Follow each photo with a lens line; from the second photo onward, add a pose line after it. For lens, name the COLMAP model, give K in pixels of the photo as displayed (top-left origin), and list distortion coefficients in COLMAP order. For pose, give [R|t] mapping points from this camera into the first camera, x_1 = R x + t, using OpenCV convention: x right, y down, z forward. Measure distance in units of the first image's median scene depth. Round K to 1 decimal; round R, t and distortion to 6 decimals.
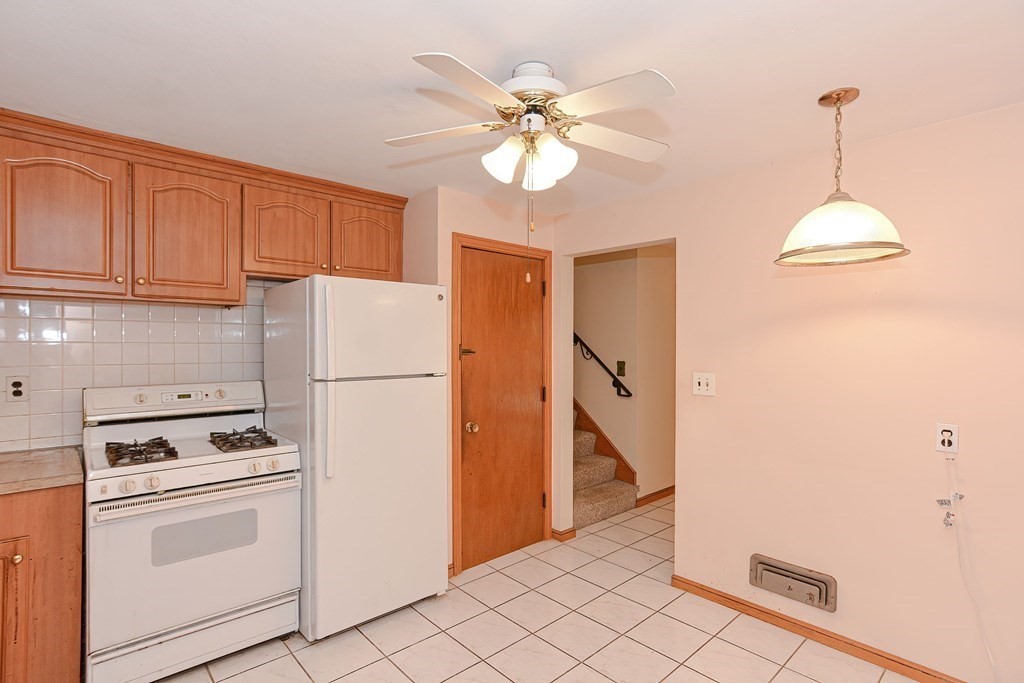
lens RADIAL K [[511.6, 0, 524.7], [0, 511.6, 345.7], [0, 0, 1]] dist [-0.013979, 0.008315]
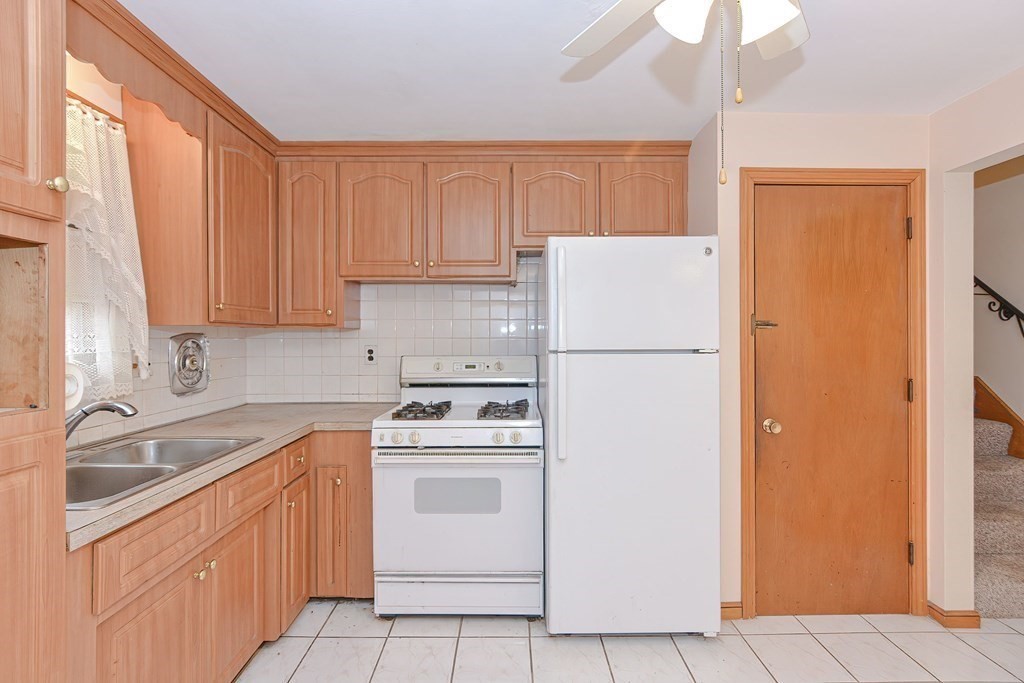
lens RADIAL K [[511.6, 0, 513.9], [0, 511.6, 340.0], [0, 0, 1]] dist [-0.013979, 0.008315]
pose [[0.732105, -0.002686, -0.681187, 0.155999], [0.001551, 0.999996, -0.002276, 0.044587], [0.681190, 0.000610, 0.732106, 0.254417]]
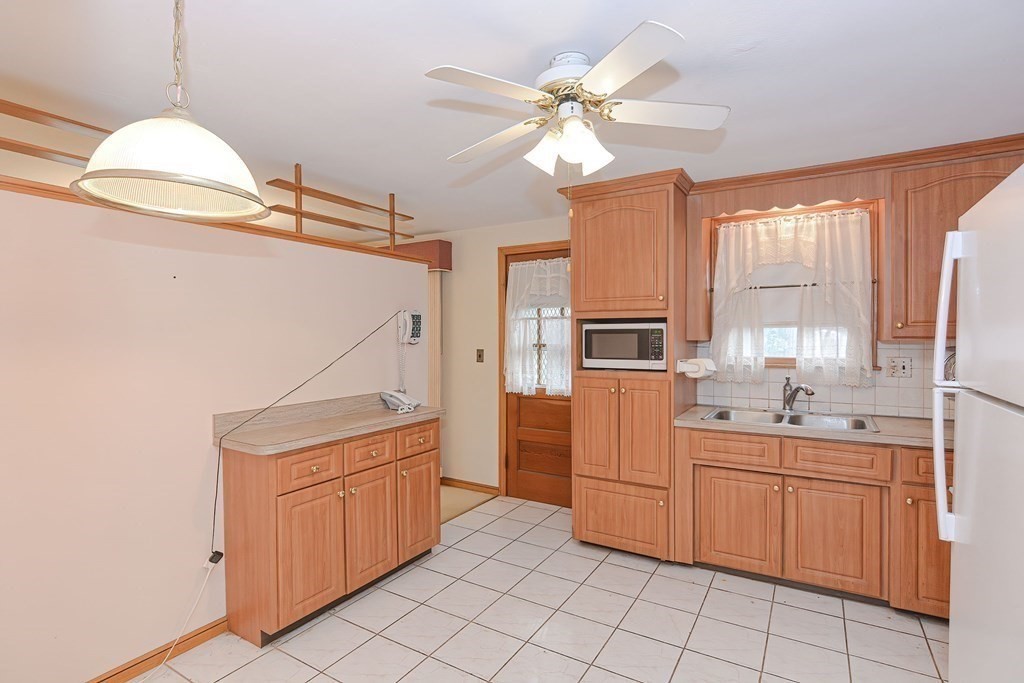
lens RADIAL K [[511.6, 0, 495.4], [0, 511.6, 342.6], [0, 0, 1]] dist [-0.013979, 0.008315]
pose [[-0.970546, 0.003755, -0.240885, 0.283297], [-0.001854, 0.999733, 0.023053, -0.000186], [0.240907, 0.022821, -0.970280, 1.343043]]
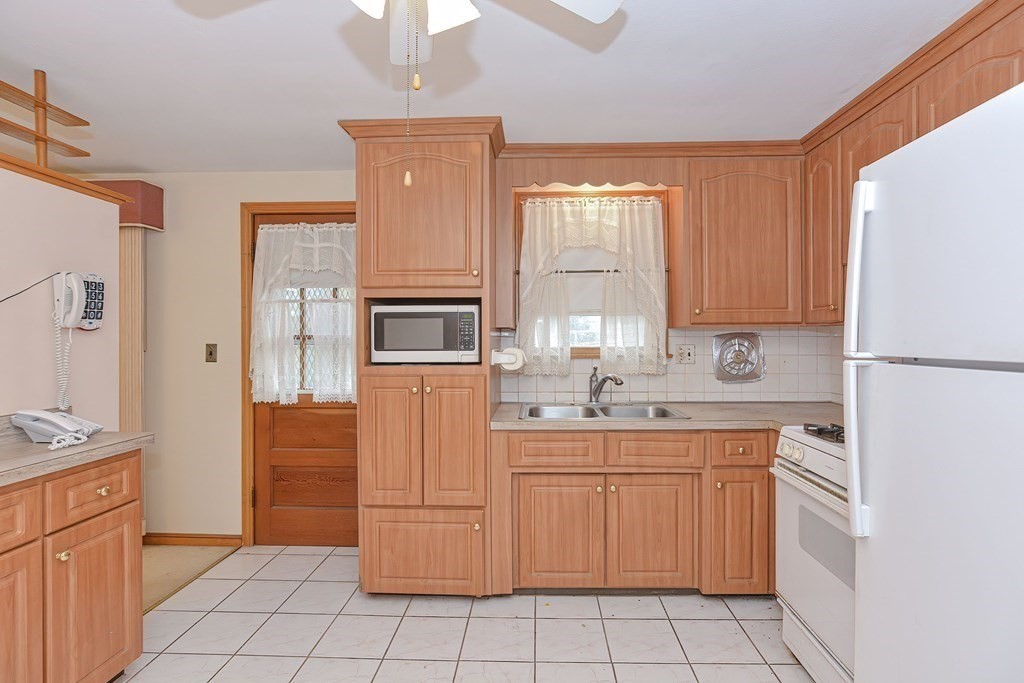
lens RADIAL K [[511.6, 0, 513.2], [0, 511.6, 341.7], [0, 0, 1]] dist [-0.013979, 0.008315]
pose [[-0.721834, 0.001585, -0.692064, 0.240067], [-0.005493, 0.999953, 0.008020, 0.043329], [0.692044, 0.009591, -0.721791, 1.034147]]
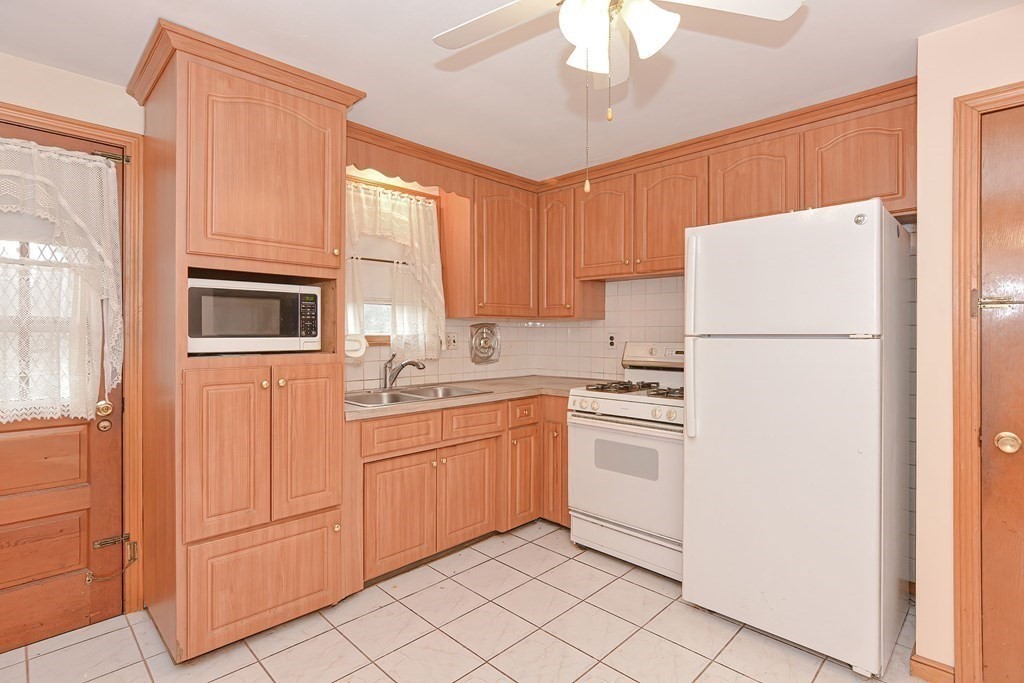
lens RADIAL K [[511.6, 0, 512.3], [0, 511.6, 336.0], [0, 0, 1]] dist [-0.013979, 0.008315]
pose [[0.029540, 0.000327, -0.999564, 0.513639], [-0.008331, 0.999965, 0.000081, 0.064363], [0.999529, 0.008325, 0.029542, 0.577303]]
